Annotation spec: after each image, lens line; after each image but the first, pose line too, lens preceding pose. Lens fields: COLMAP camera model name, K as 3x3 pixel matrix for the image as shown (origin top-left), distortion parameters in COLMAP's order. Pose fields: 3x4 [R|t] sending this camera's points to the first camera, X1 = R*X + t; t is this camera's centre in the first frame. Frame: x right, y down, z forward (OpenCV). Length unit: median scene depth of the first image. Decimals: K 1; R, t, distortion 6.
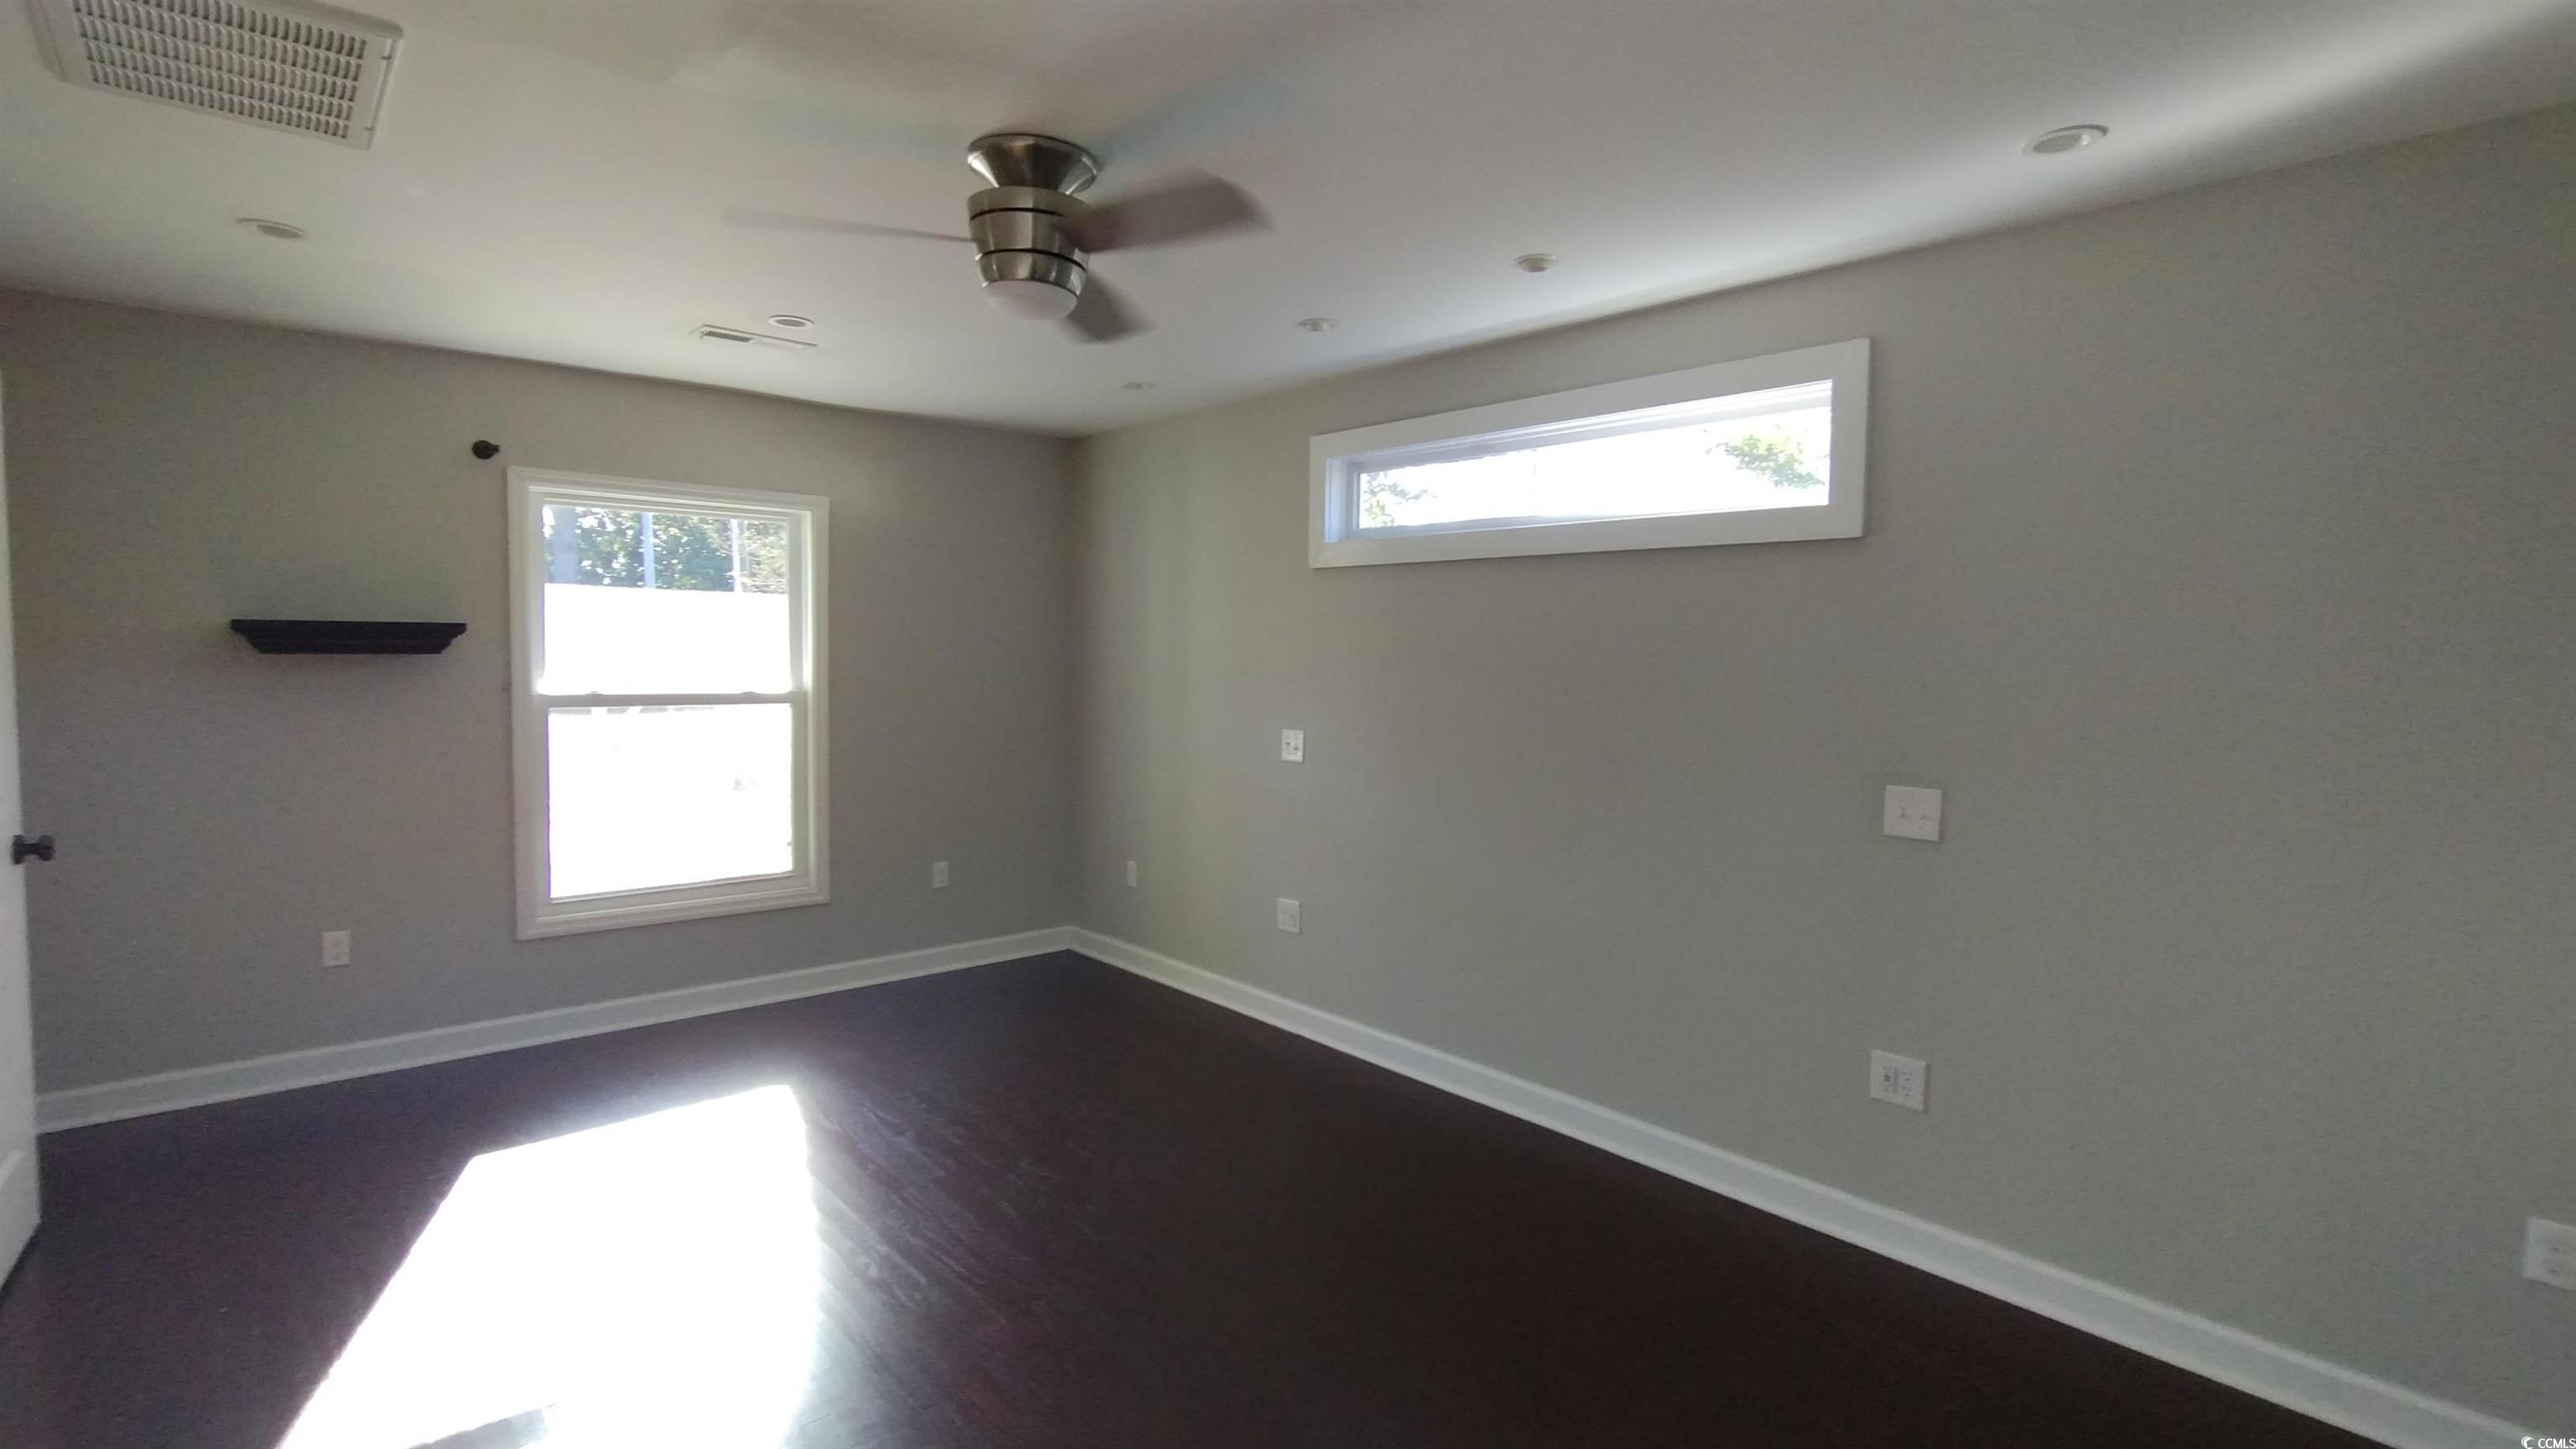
lens RADIAL K [[1211.8, 0, 1246.4], [0, 1211.8, 718.9], [0, 0, 1]] dist [-0.009226, 0.001503]
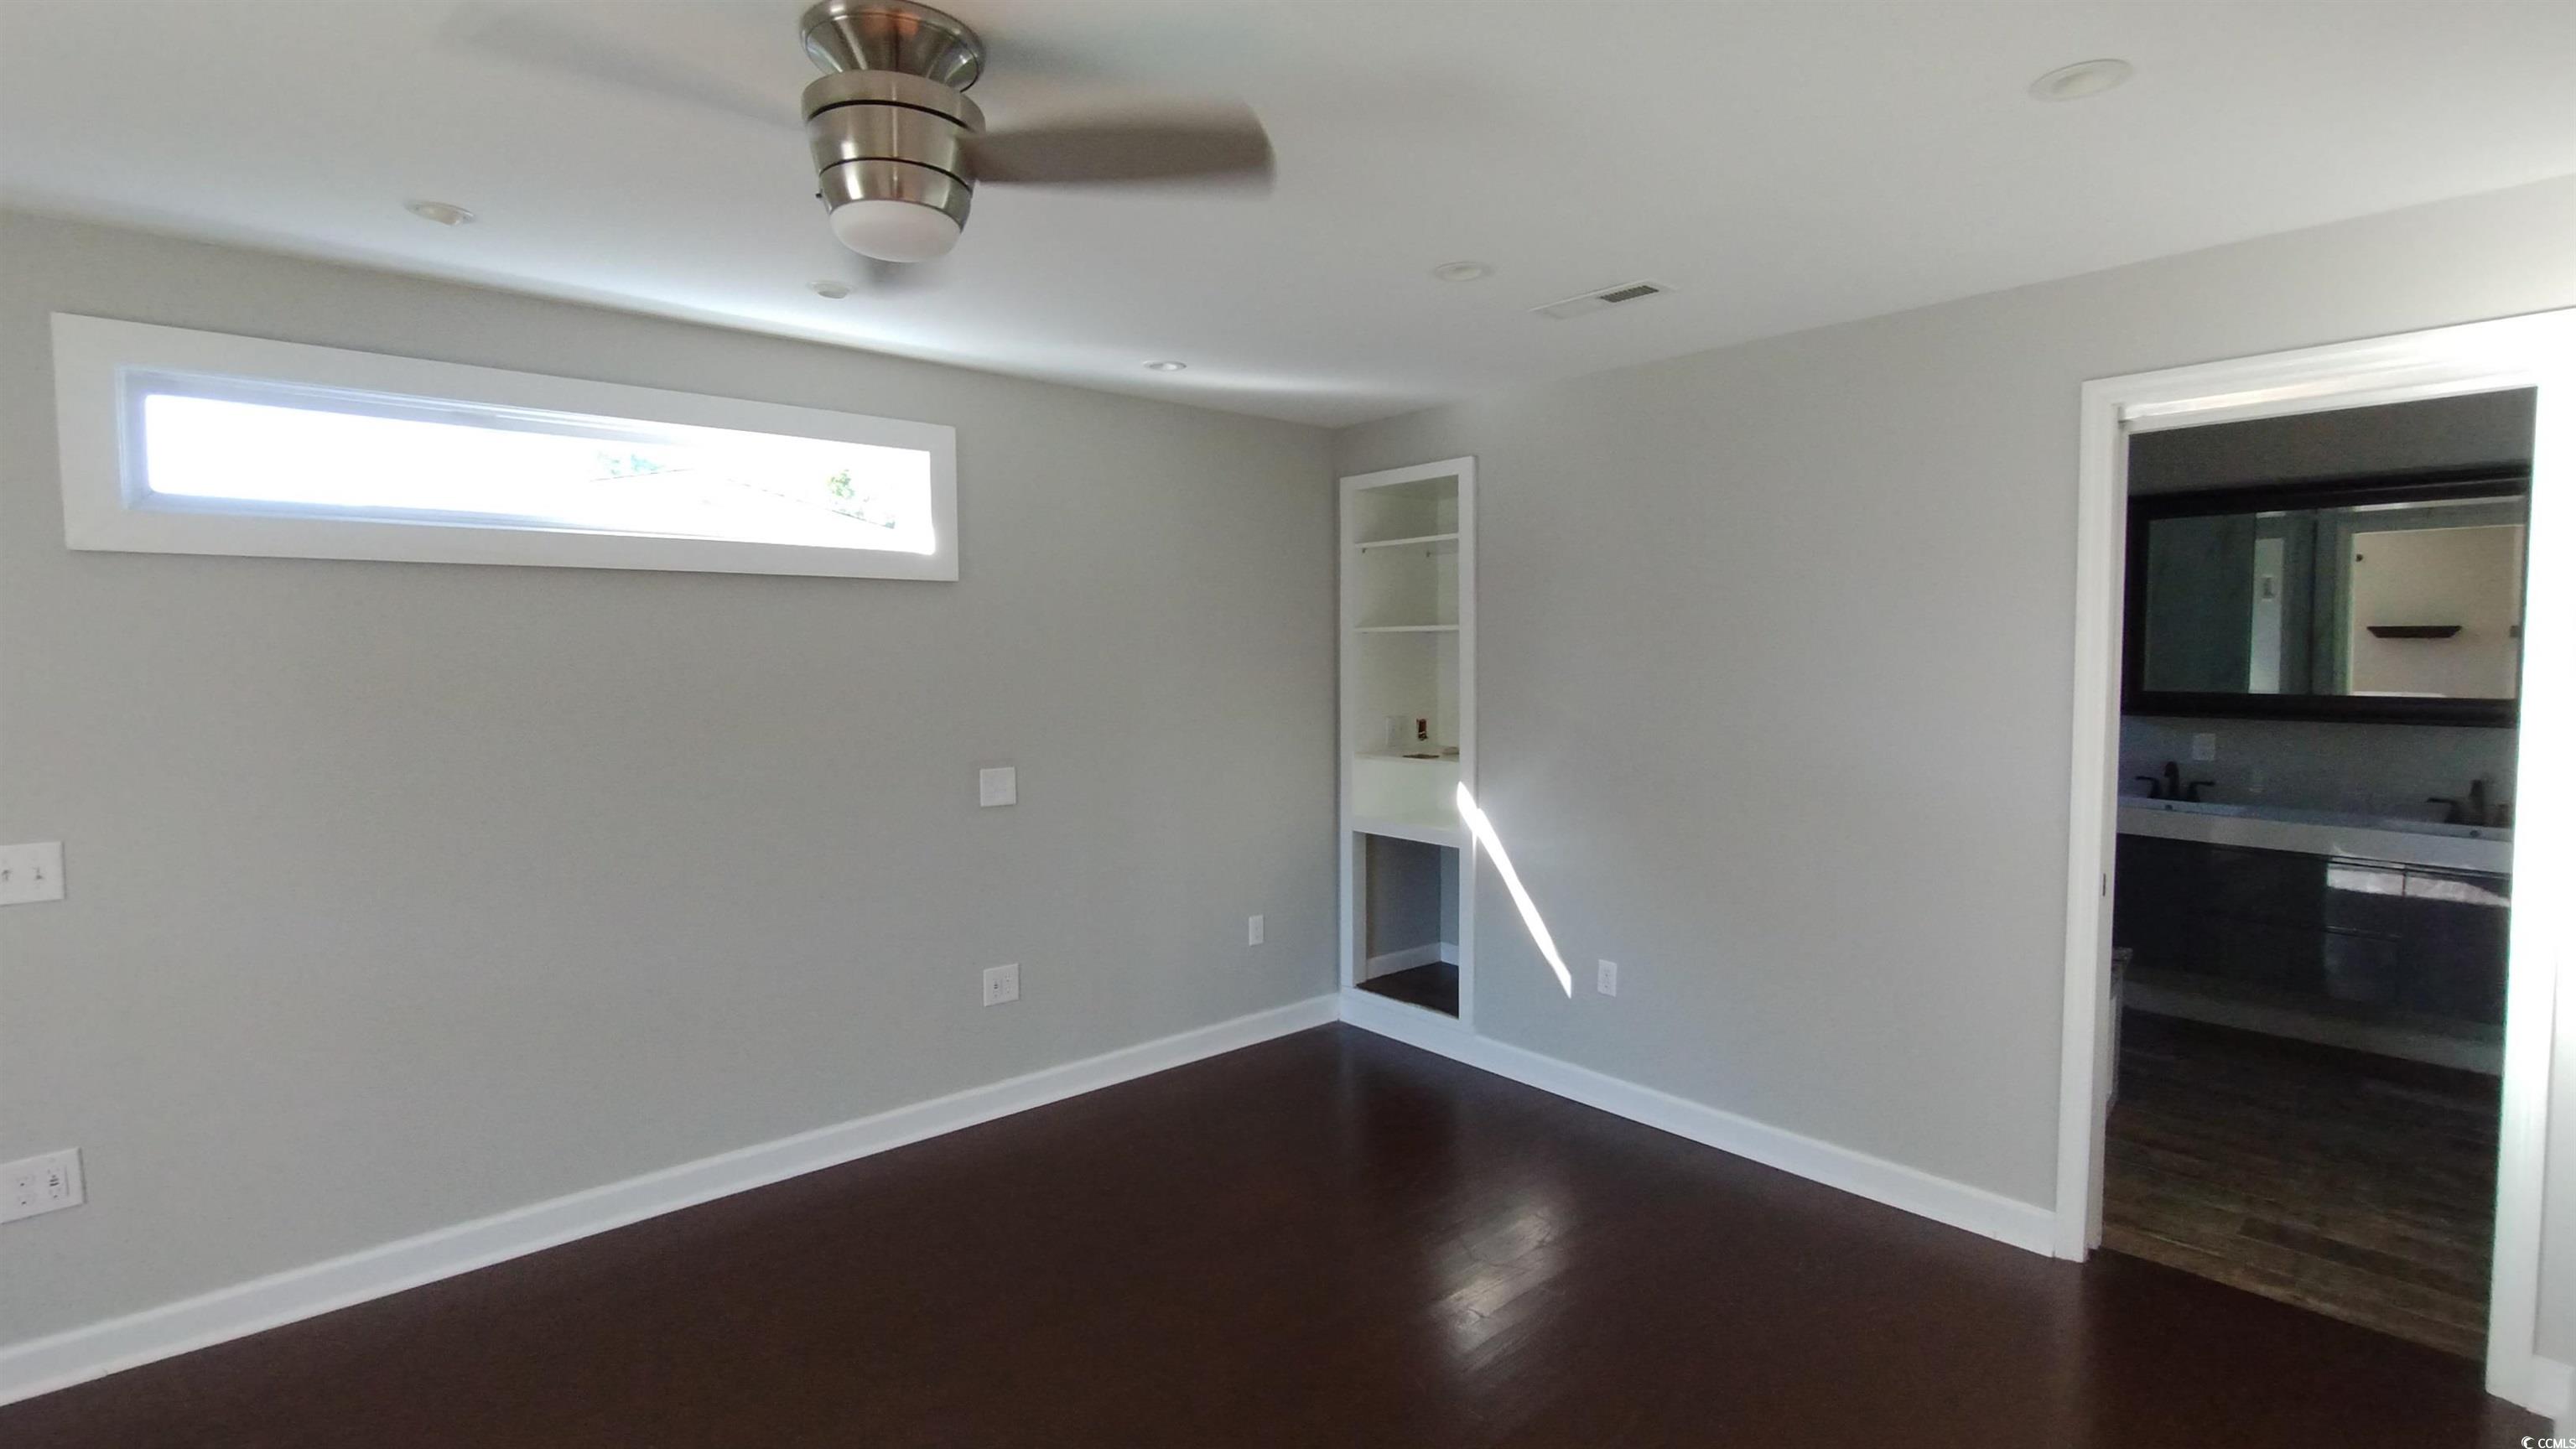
lens RADIAL K [[1211.8, 0, 1246.4], [0, 1211.8, 718.9], [0, 0, 1]] dist [-0.009226, 0.001503]
pose [[-0.013468, -0.070281, 0.997436, -0.790412], [0.068987, 0.995084, 0.071047, -0.074697], [-0.997527, 0.069767, -0.008553, 0.713153]]
